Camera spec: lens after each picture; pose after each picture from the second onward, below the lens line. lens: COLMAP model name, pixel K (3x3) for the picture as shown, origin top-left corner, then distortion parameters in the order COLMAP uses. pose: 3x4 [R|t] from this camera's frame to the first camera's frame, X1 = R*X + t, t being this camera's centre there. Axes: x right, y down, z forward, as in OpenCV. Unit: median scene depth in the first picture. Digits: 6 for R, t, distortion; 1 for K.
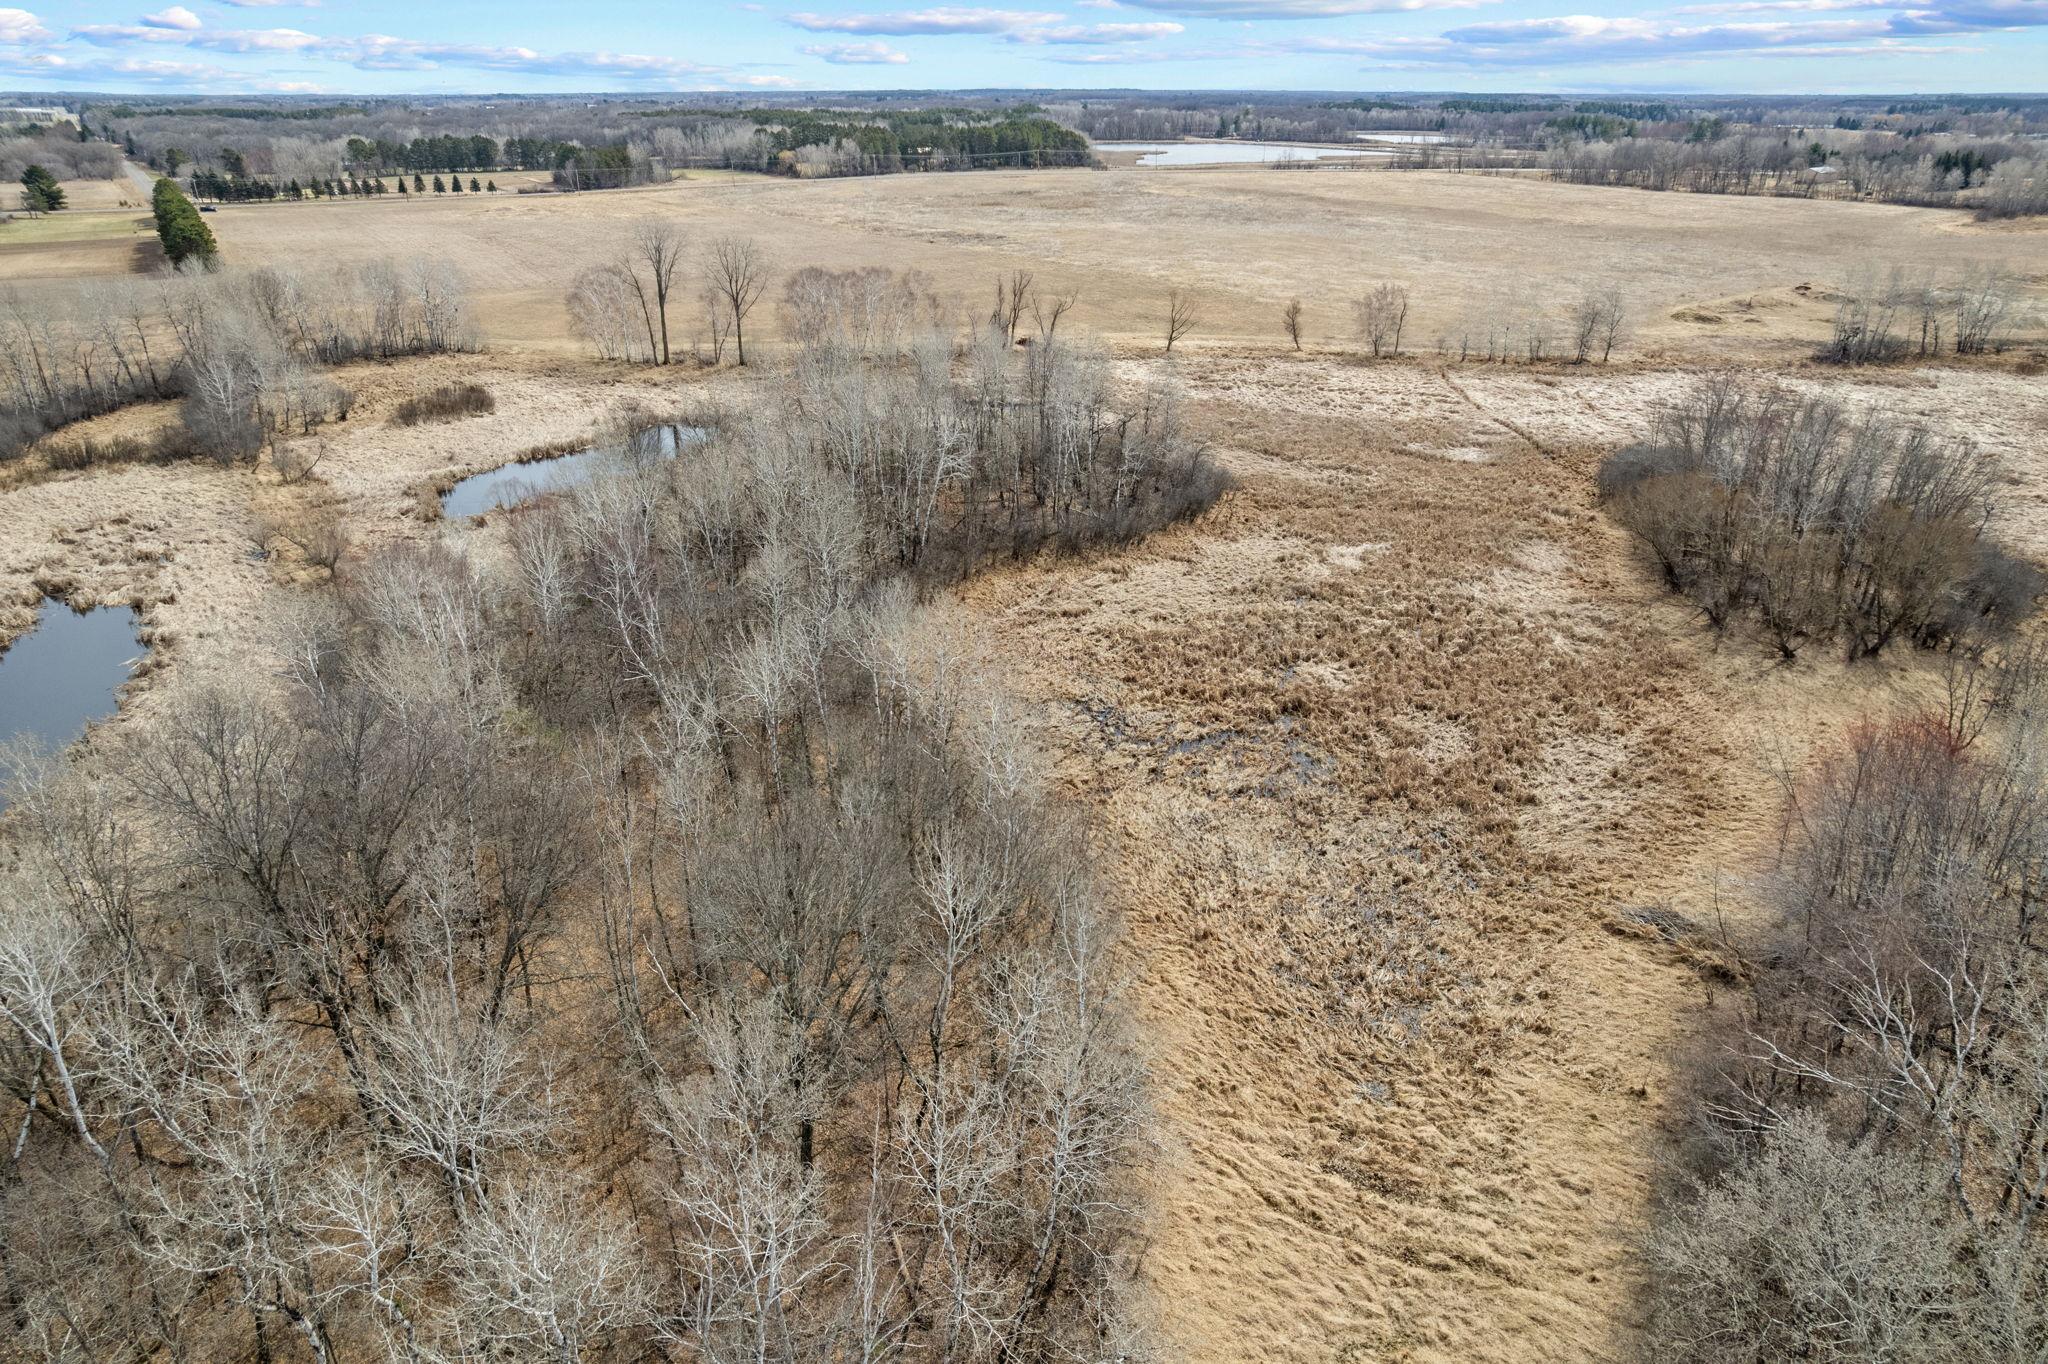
lens RADIAL K [[1332.4, 0, 1016.3], [0, 1332.4, 689.6], [0, 0, 1]] dist [-0.074212, 0.070844]
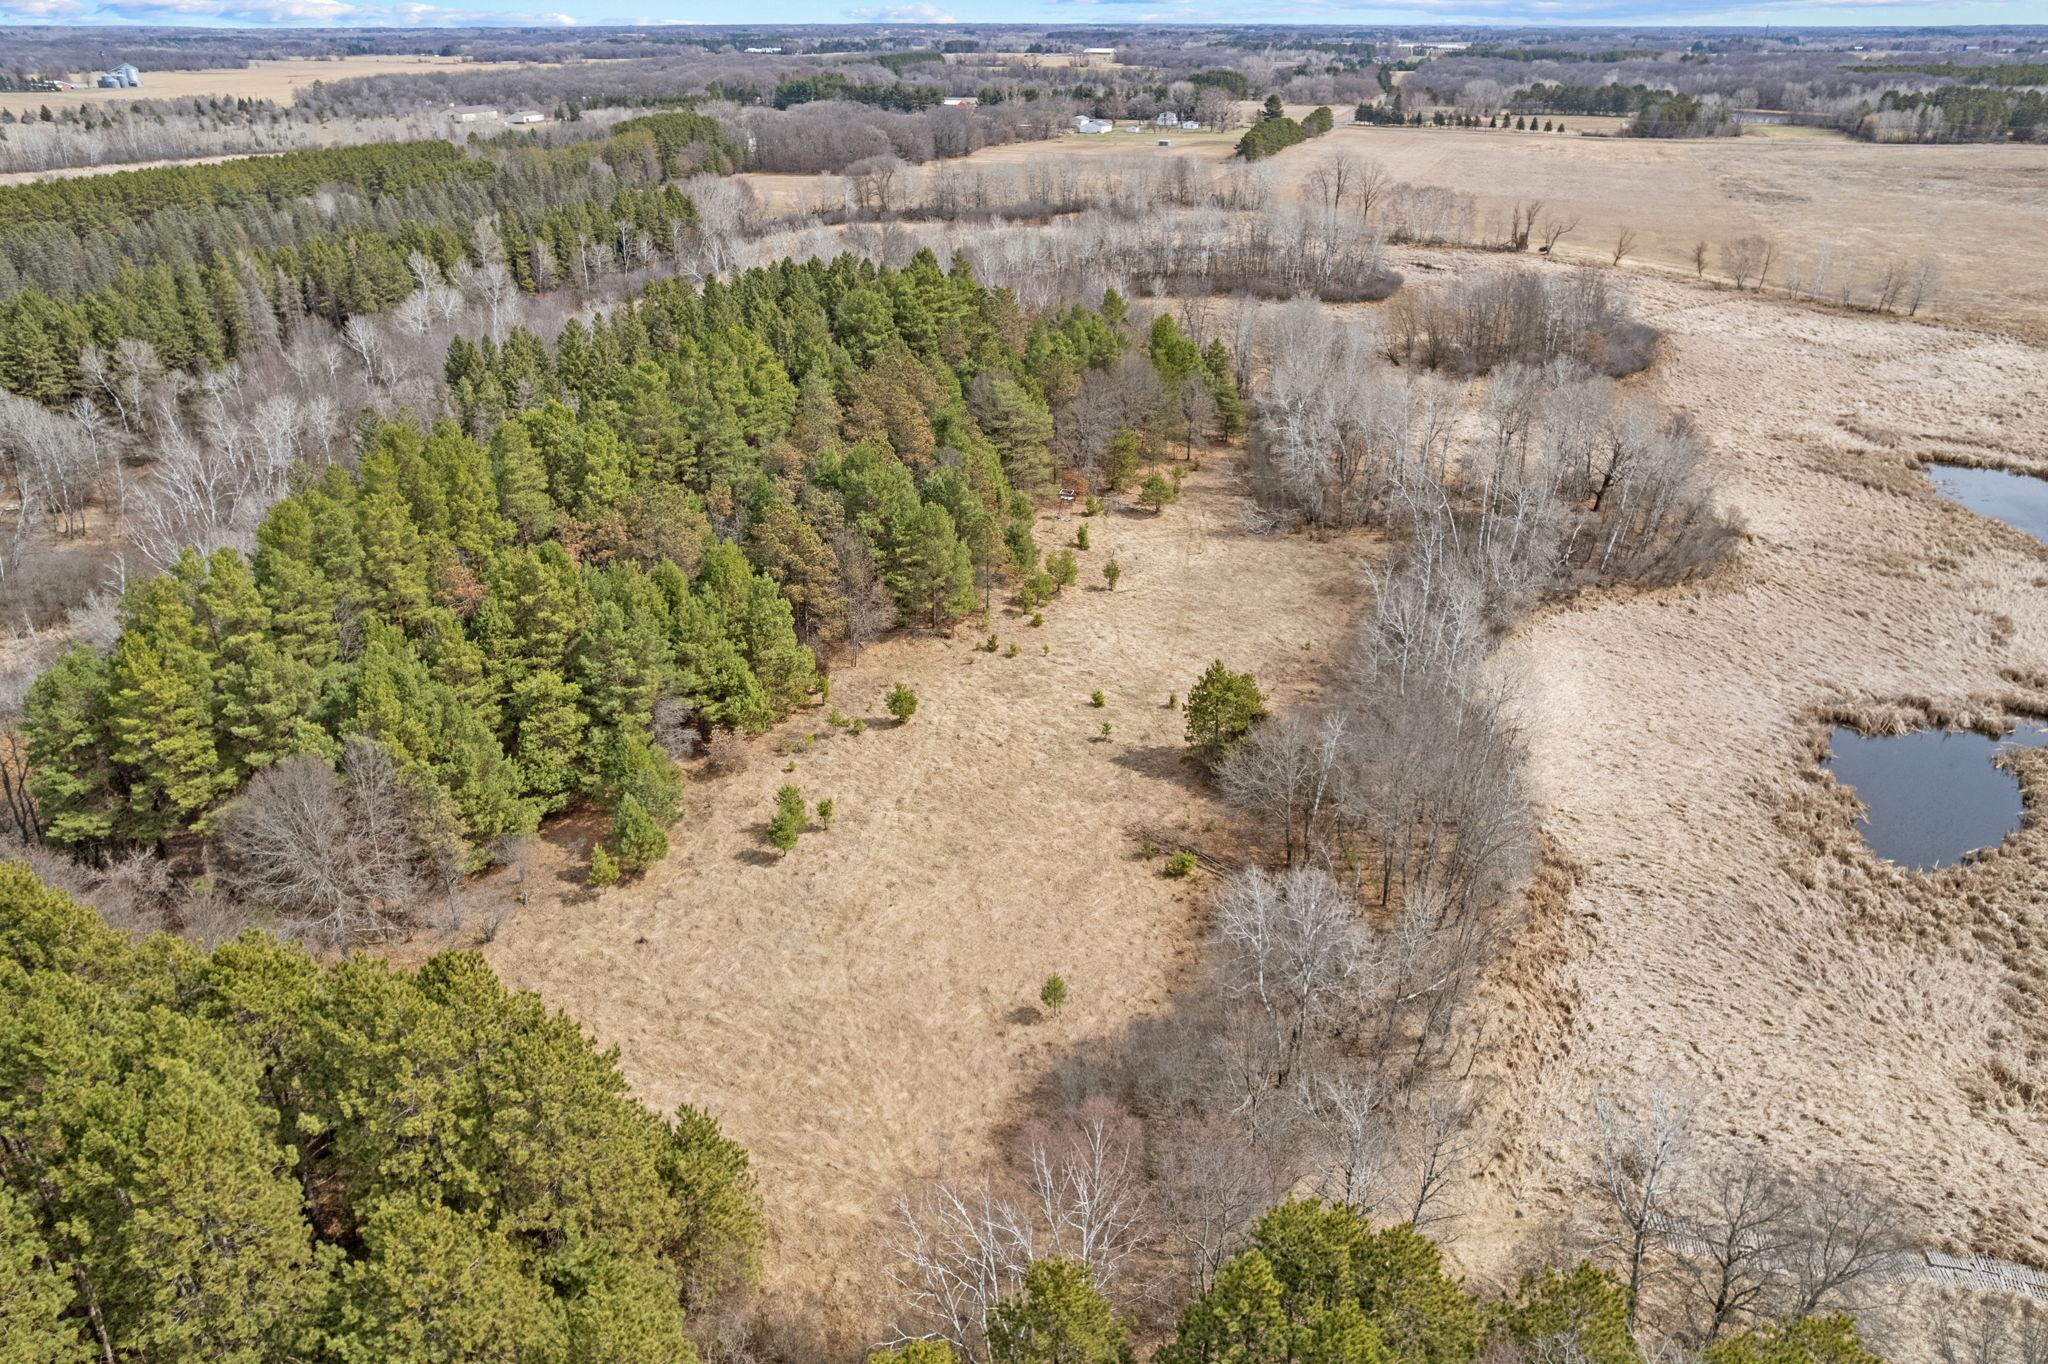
lens RADIAL K [[1348.6, 0, 1024.0], [0, 1348.6, 682.0], [0, 0, 1]] dist [-0.062121, 0.057045]
pose [[0.605105, 0.355842, -0.712197, 0.436356], [-0.332535, 0.925752, 0.180010, 0.059040], [0.723373, 0.127906, 0.678507, -0.198714]]
